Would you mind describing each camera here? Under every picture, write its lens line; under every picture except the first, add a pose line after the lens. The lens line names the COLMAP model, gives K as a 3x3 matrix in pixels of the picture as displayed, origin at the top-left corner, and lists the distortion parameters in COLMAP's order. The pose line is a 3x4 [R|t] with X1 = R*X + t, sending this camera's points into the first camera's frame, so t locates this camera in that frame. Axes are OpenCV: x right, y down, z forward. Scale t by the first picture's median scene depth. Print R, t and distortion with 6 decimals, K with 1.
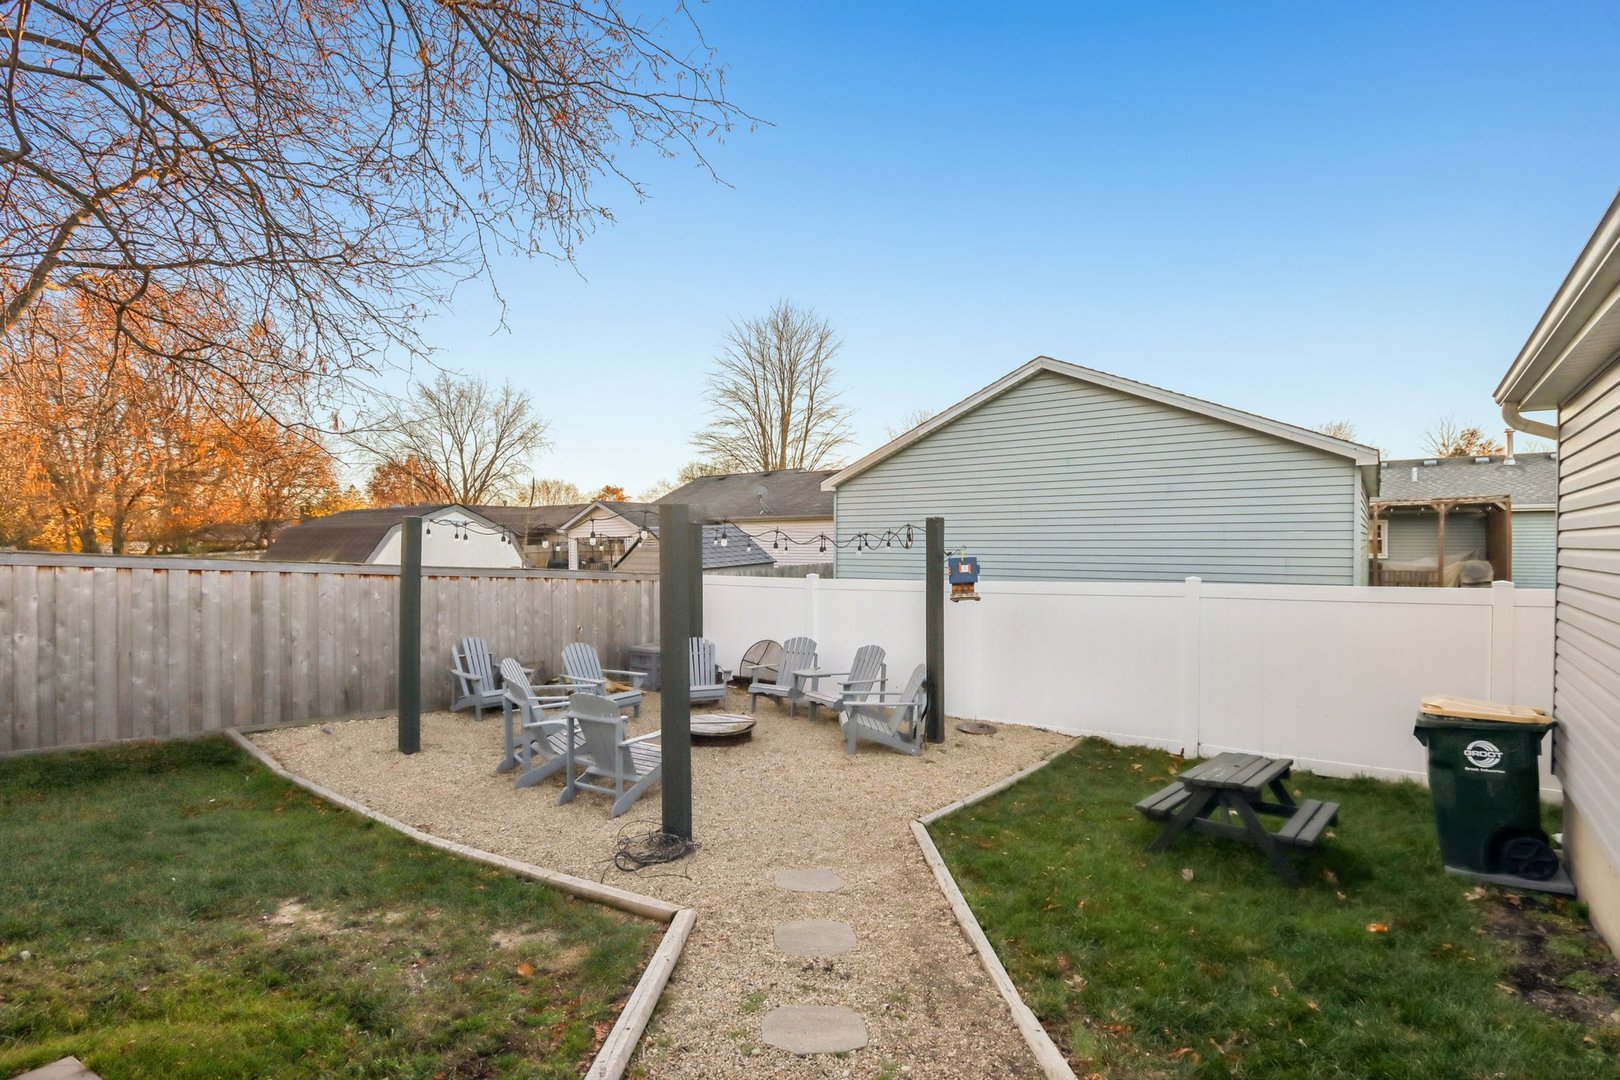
lens RADIAL K [[765.3, 0, 828.9], [0, 765.3, 545.7], [0, 0, 1]] dist [-0.000798, 0.000491]
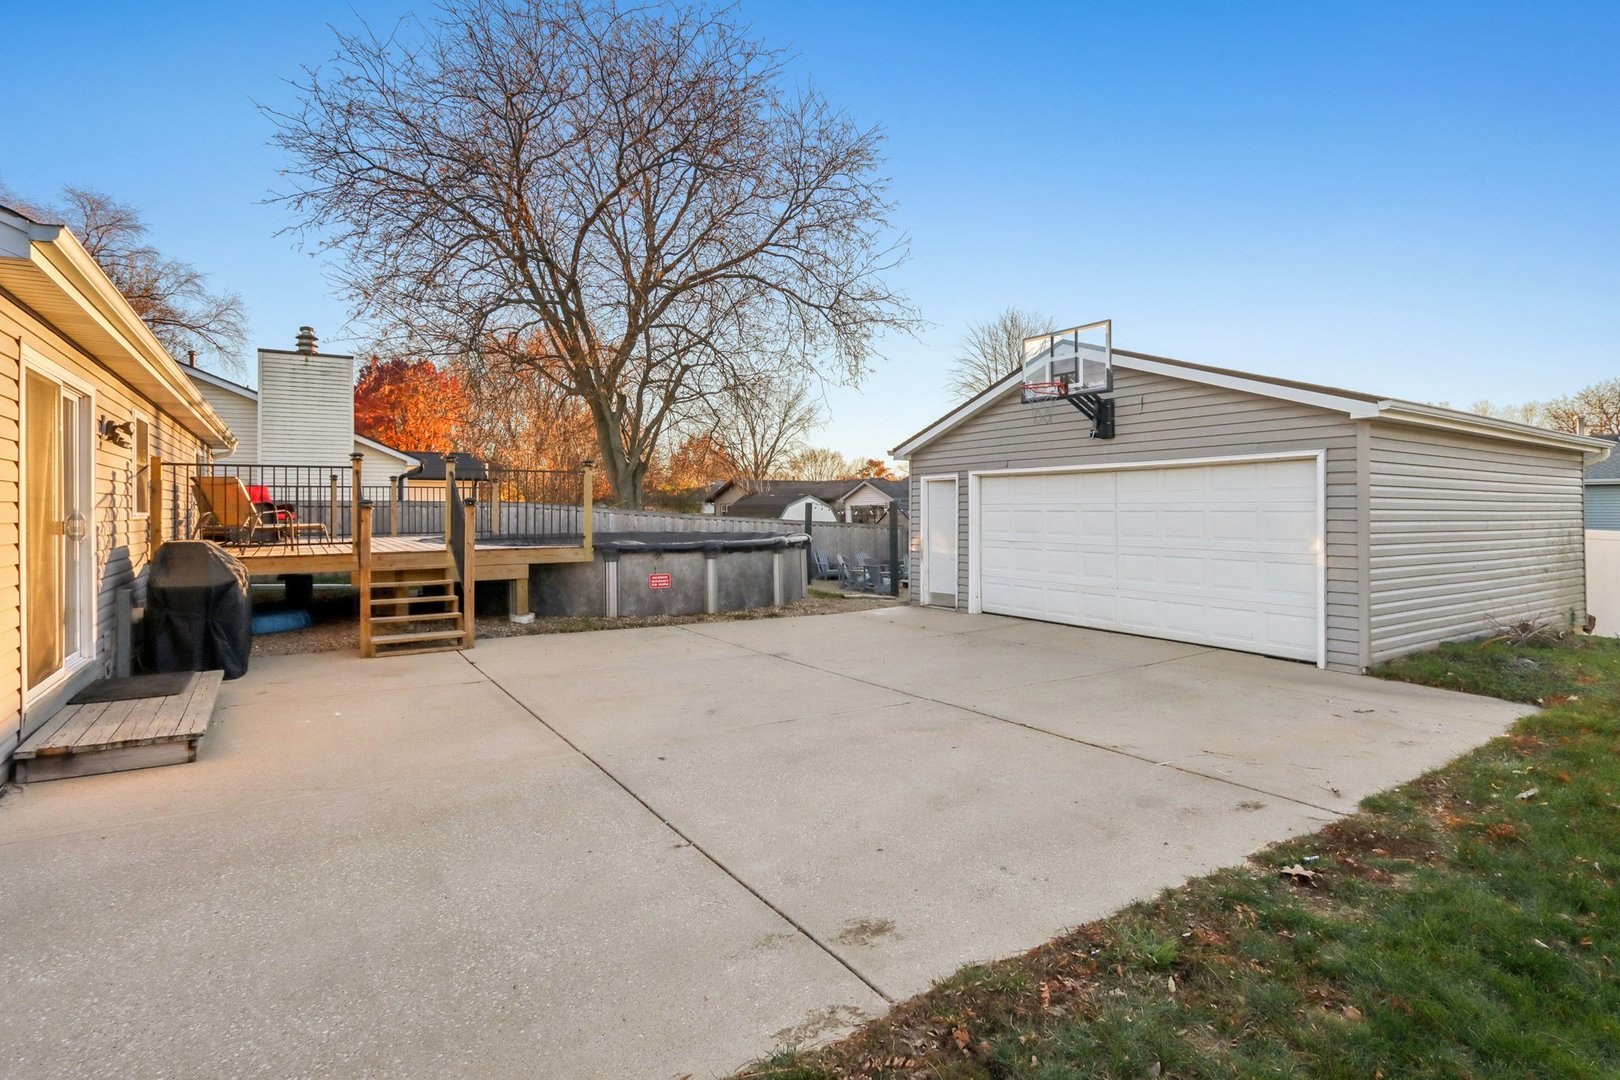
lens RADIAL K [[790.5, 0, 809.3], [0, 790.5, 513.9], [0, 0, 1]] dist [-0.000134, 0.000123]
pose [[0.936590, -0.005025, -0.350392, 0.074273], [0.006828, 0.999969, 0.003910, -0.000922], [0.350361, -0.006055, 0.936595, -0.266733]]
